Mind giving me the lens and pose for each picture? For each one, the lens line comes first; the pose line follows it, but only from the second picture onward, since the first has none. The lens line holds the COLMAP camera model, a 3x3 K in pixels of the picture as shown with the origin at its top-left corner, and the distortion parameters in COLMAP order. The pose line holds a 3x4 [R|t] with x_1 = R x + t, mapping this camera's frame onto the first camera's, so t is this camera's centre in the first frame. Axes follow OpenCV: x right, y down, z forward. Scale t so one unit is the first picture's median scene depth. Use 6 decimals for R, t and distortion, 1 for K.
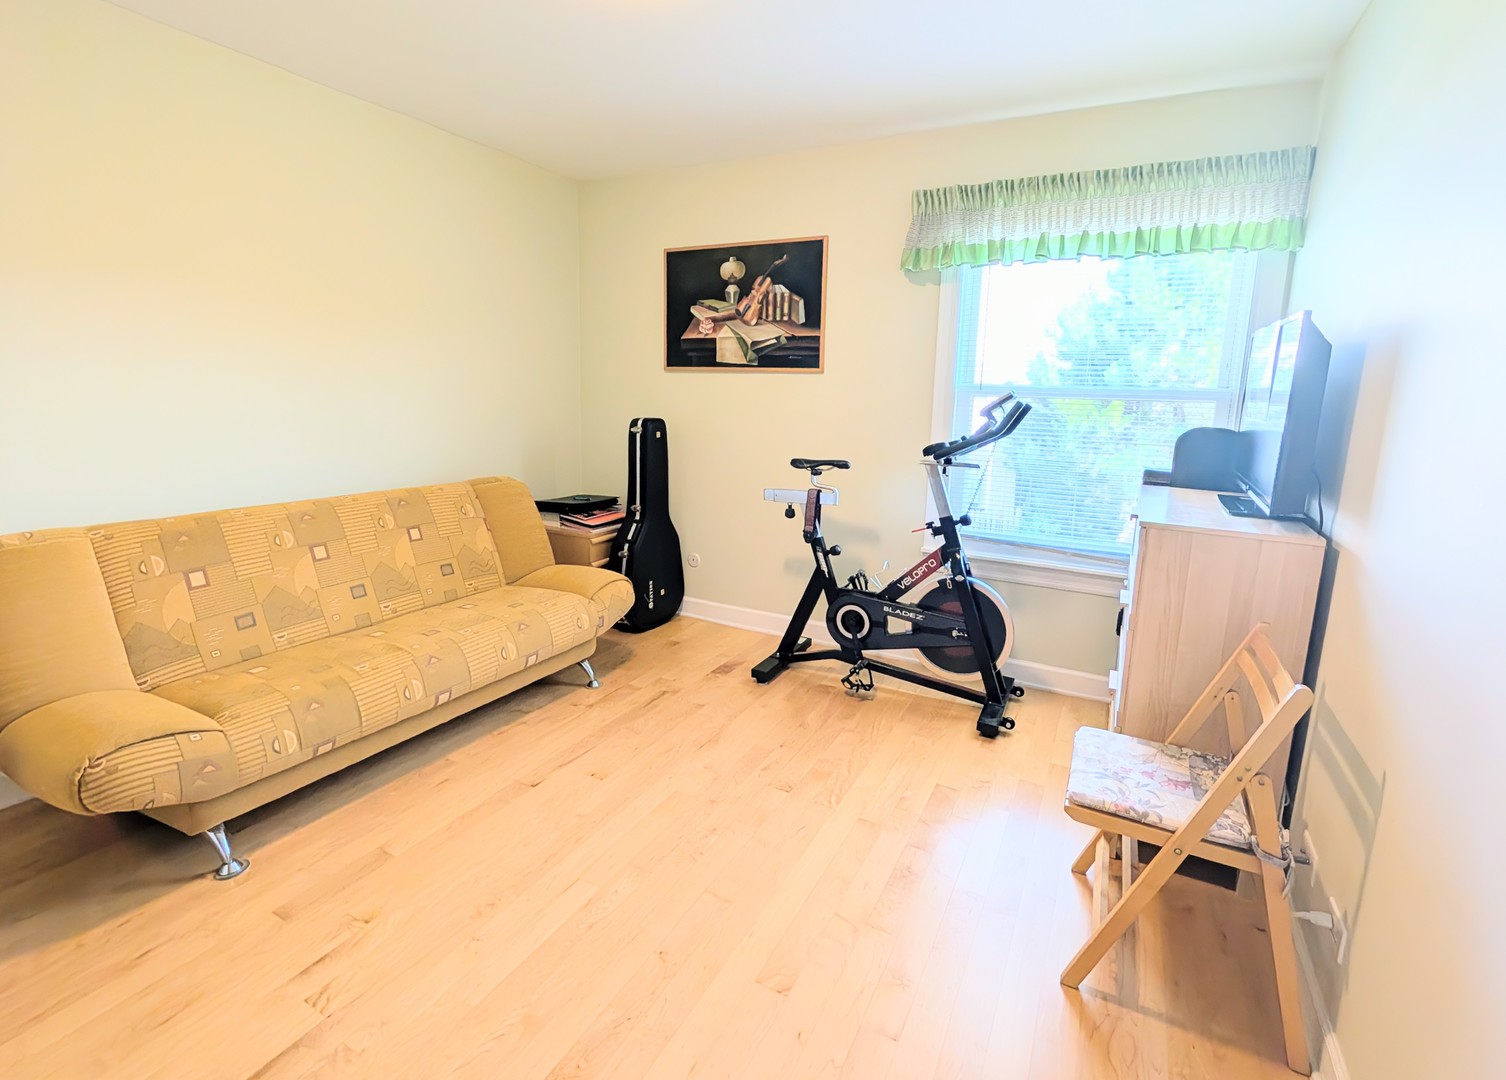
lens RADIAL K [[712.9, 0, 755.1], [0, 712.9, 498.1], [0, 0, 1]] dist [0.001150, 0.000198]
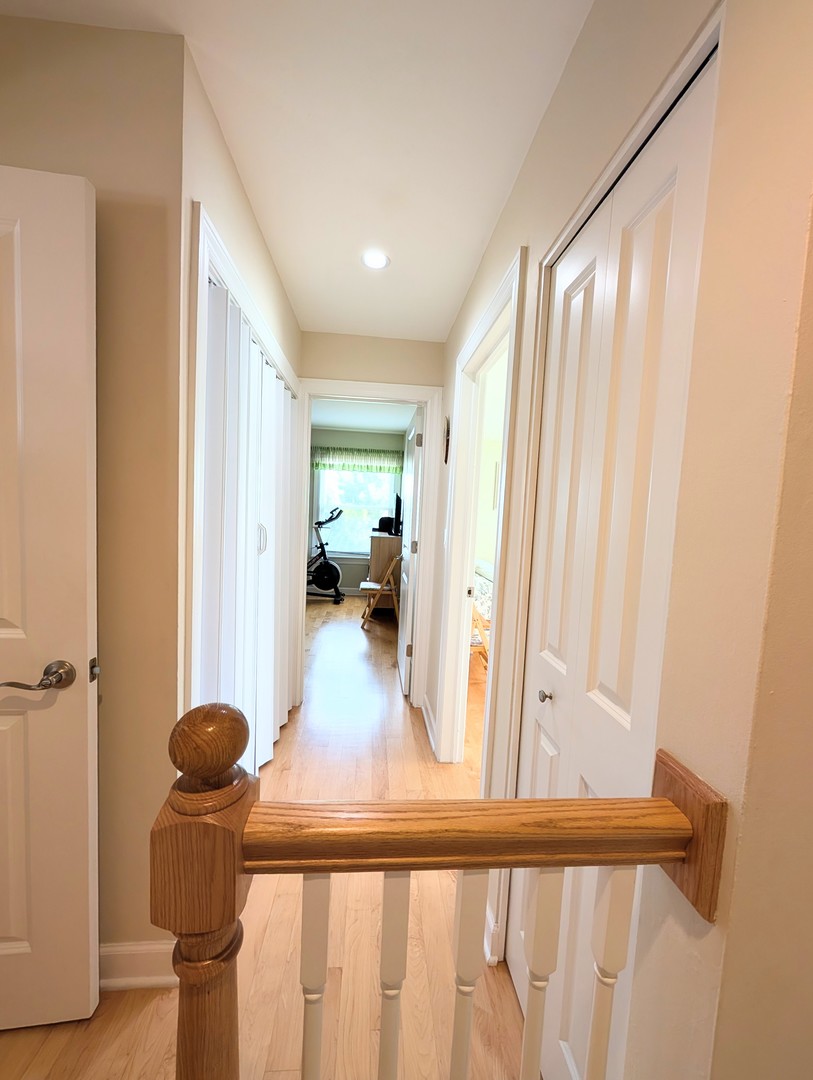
lens RADIAL K [[412.6, 0, 406.5], [0, 412.6, 540.0], [0, 0, 1]] dist [0.000496, 0.000027]
pose [[0.842961, -0.028099, 0.537241, -0.459914], [0.059391, 0.997392, -0.041022, 0.119870], [-0.534687, 0.066487, 0.842431, -0.900329]]
